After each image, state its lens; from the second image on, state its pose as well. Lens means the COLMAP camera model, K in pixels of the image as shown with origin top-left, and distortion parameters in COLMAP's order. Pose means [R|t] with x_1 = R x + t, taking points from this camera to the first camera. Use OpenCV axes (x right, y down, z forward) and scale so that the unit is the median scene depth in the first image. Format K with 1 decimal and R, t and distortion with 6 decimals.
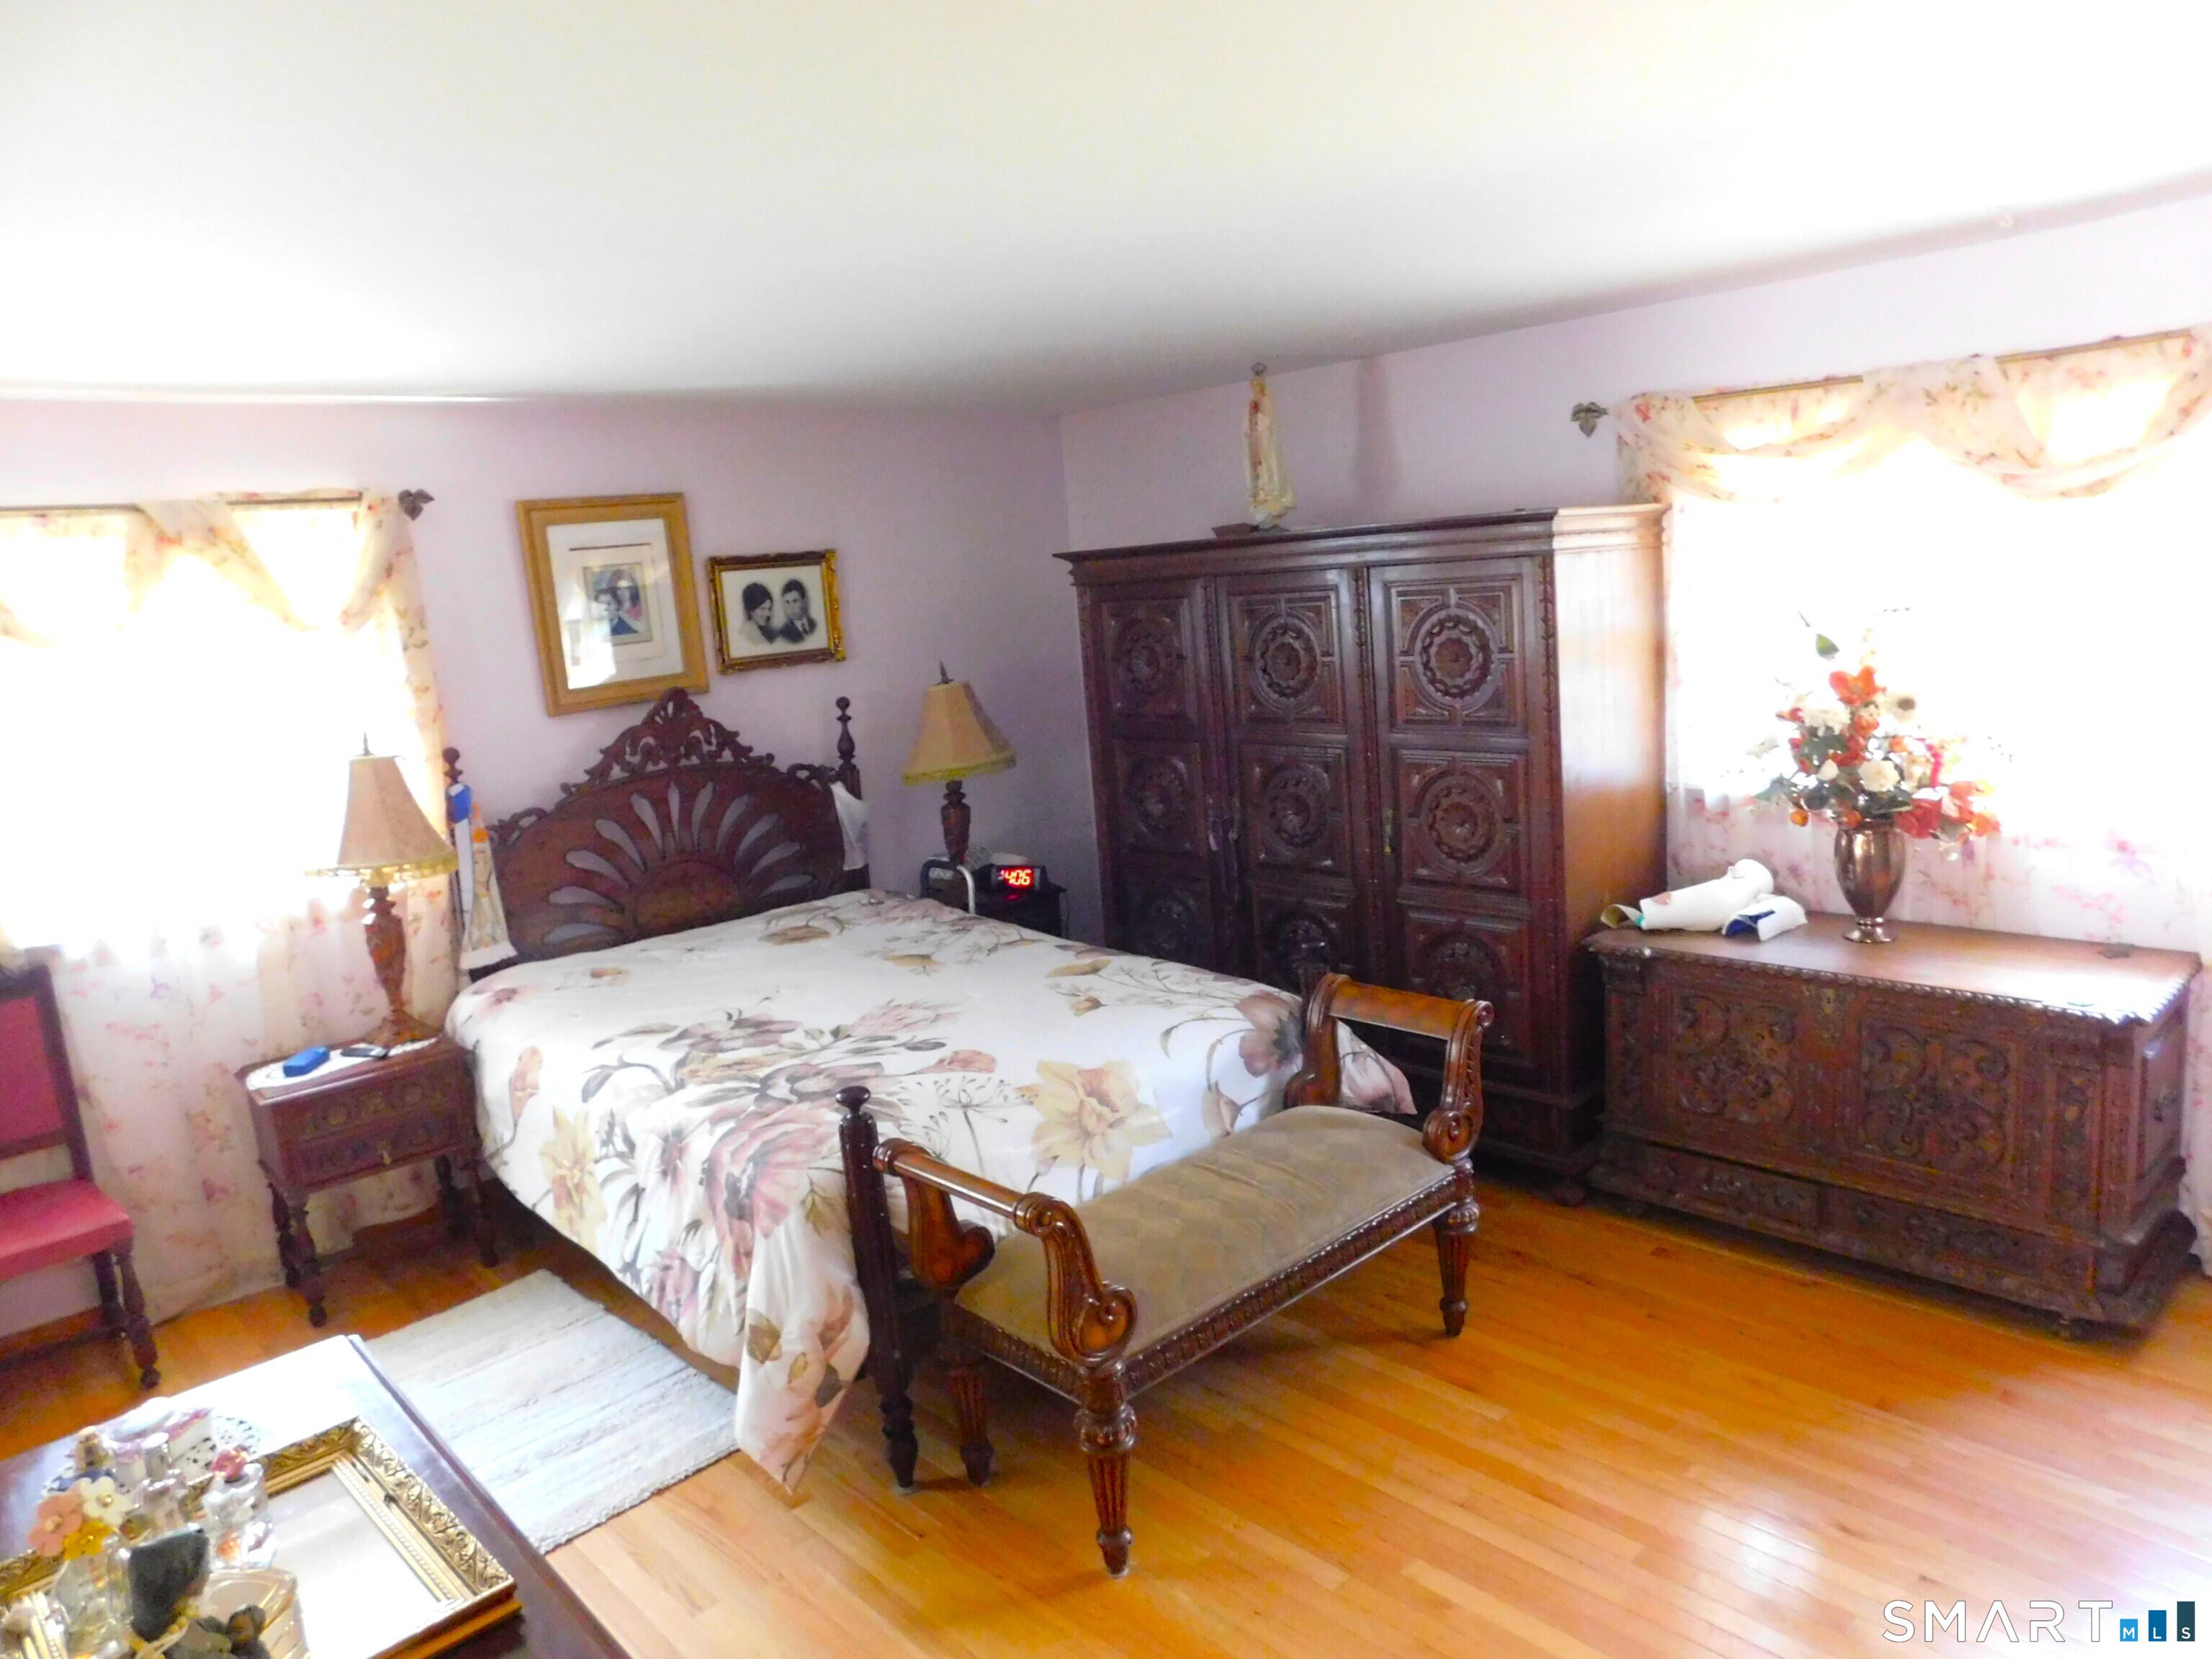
lens RADIAL K [[1458.5, 0, 1106.0], [0, 1458.5, 829.5], [0, 0, 1]] dist [-0.074194, 0.056917]
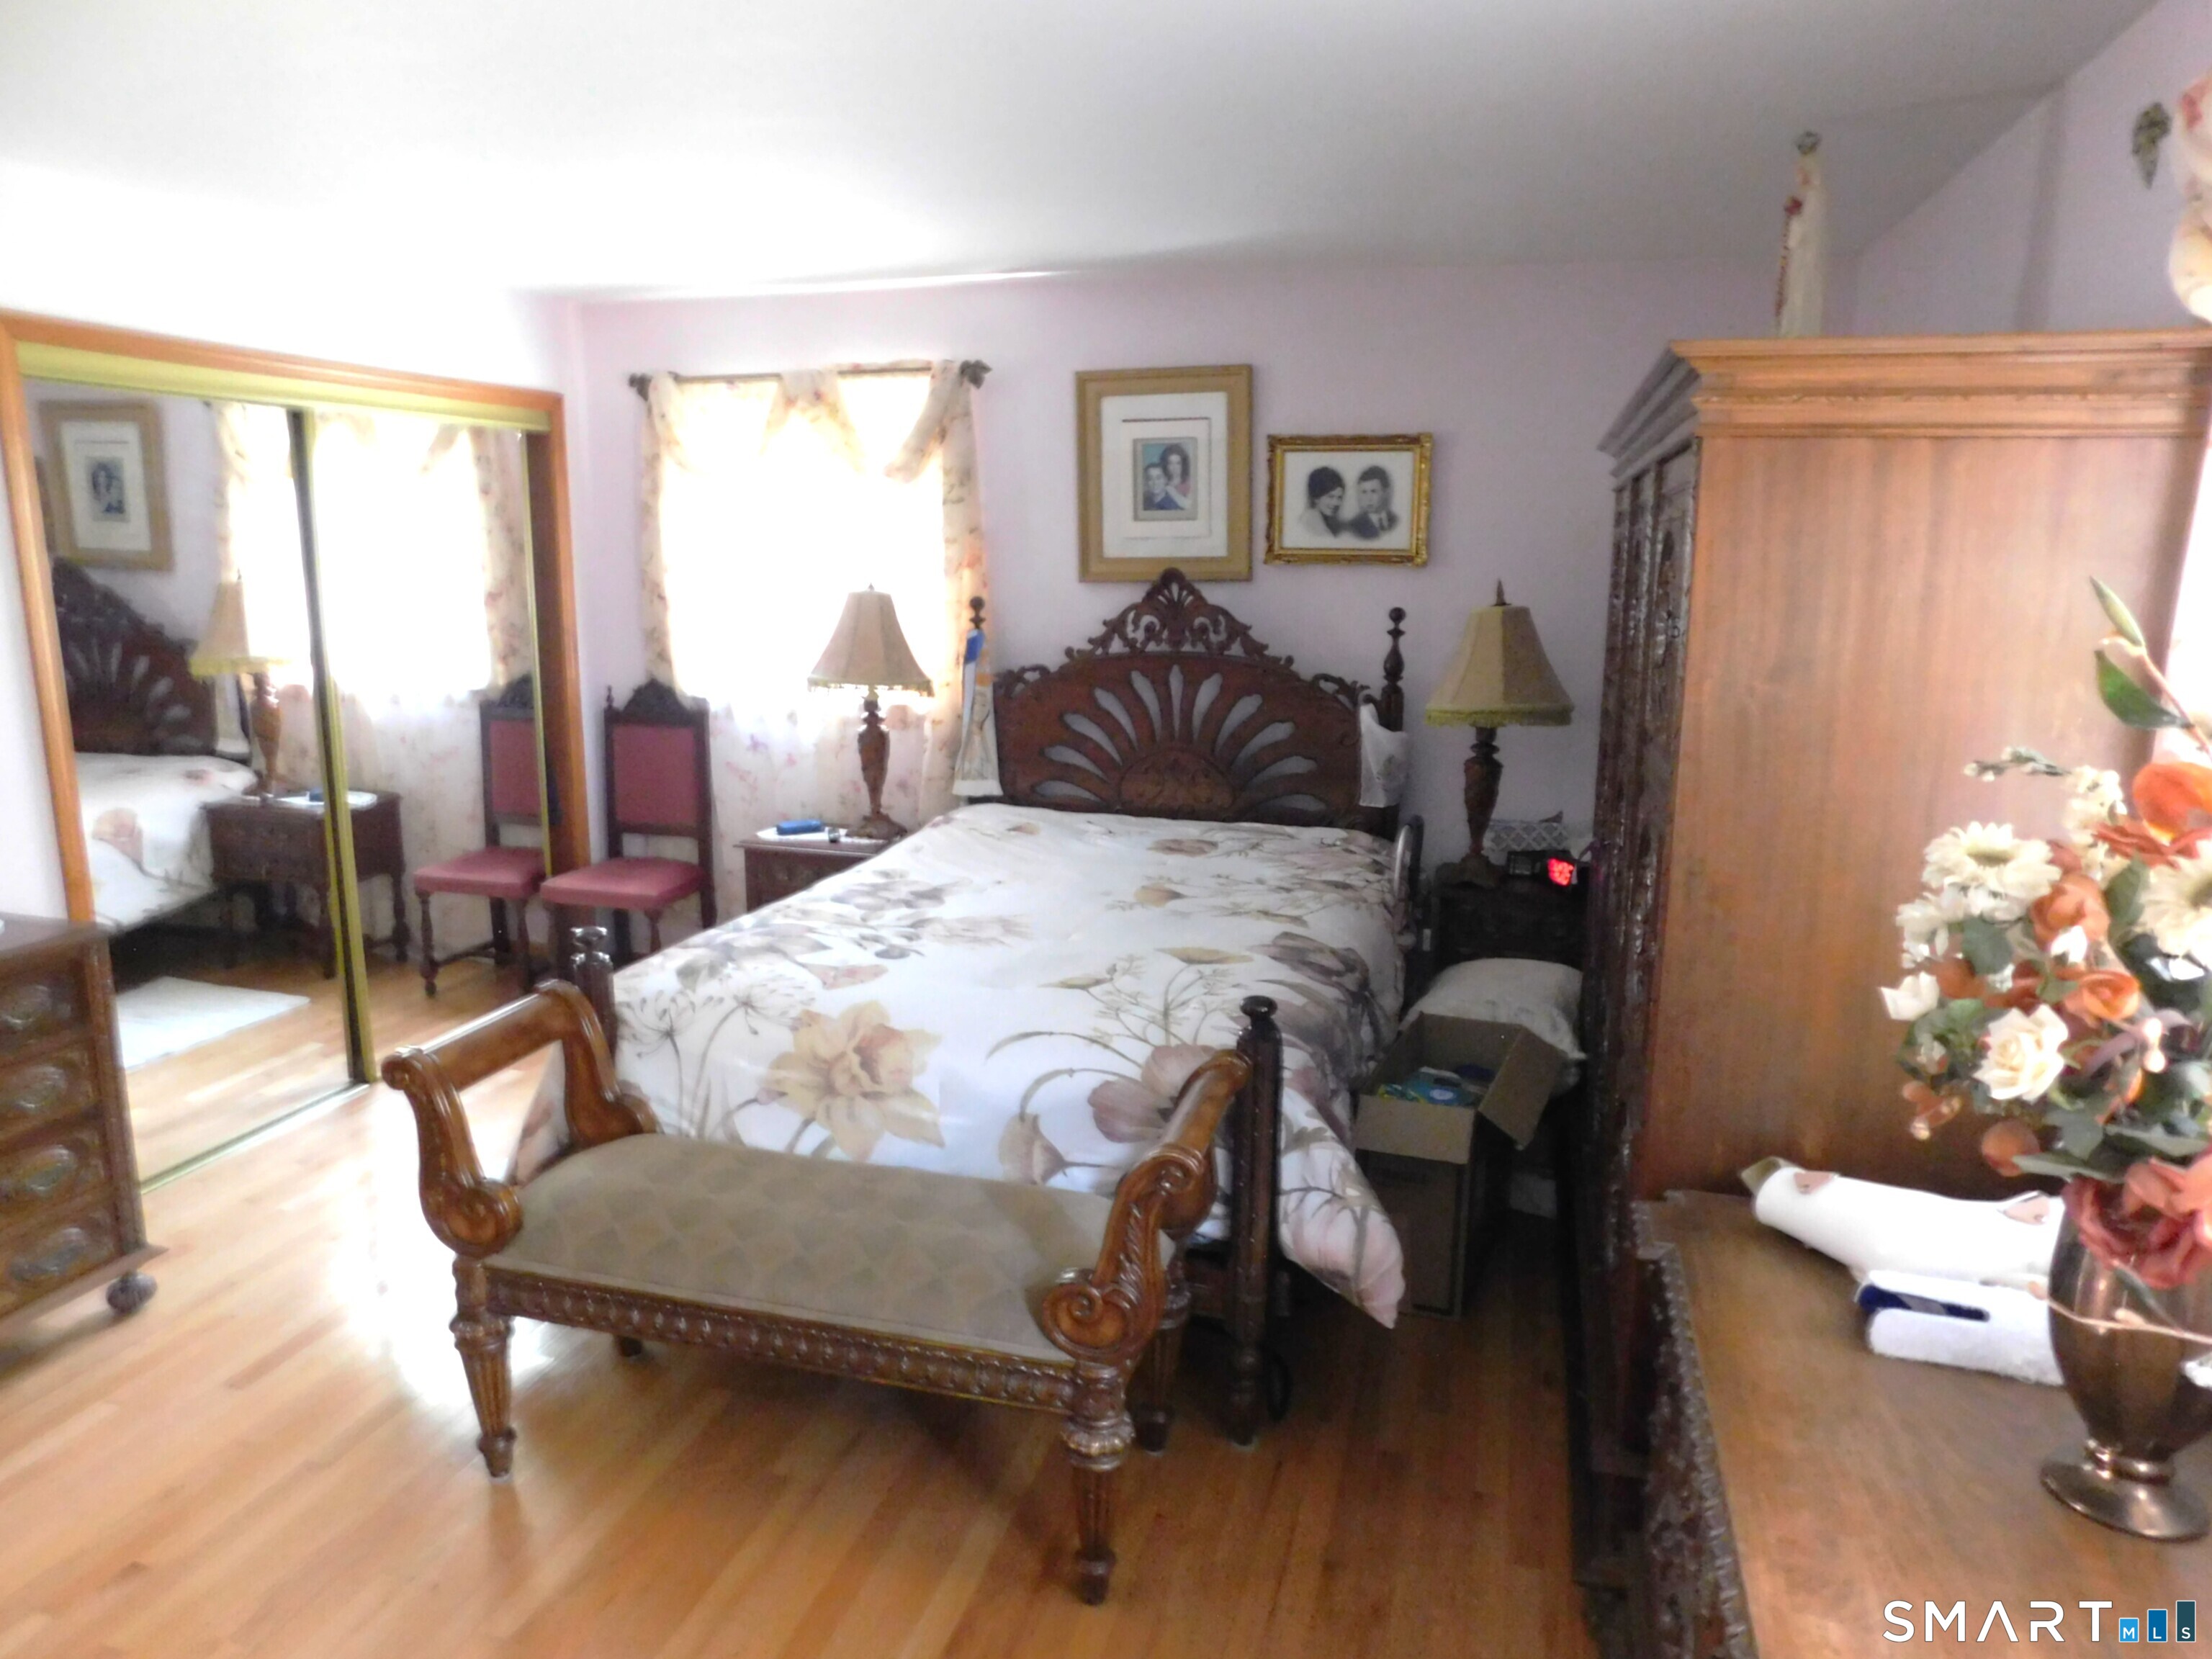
lens RADIAL K [[1458.5, 0, 1106.0], [0, 1458.5, 829.5], [0, 0, 1]] dist [-0.074194, 0.056917]
pose [[0.520788, 0.243607, -0.818190, 0.528401], [-0.193118, 0.967194, 0.165050, -0.083103], [0.831556, 0.072051, 0.550748, 0.453513]]
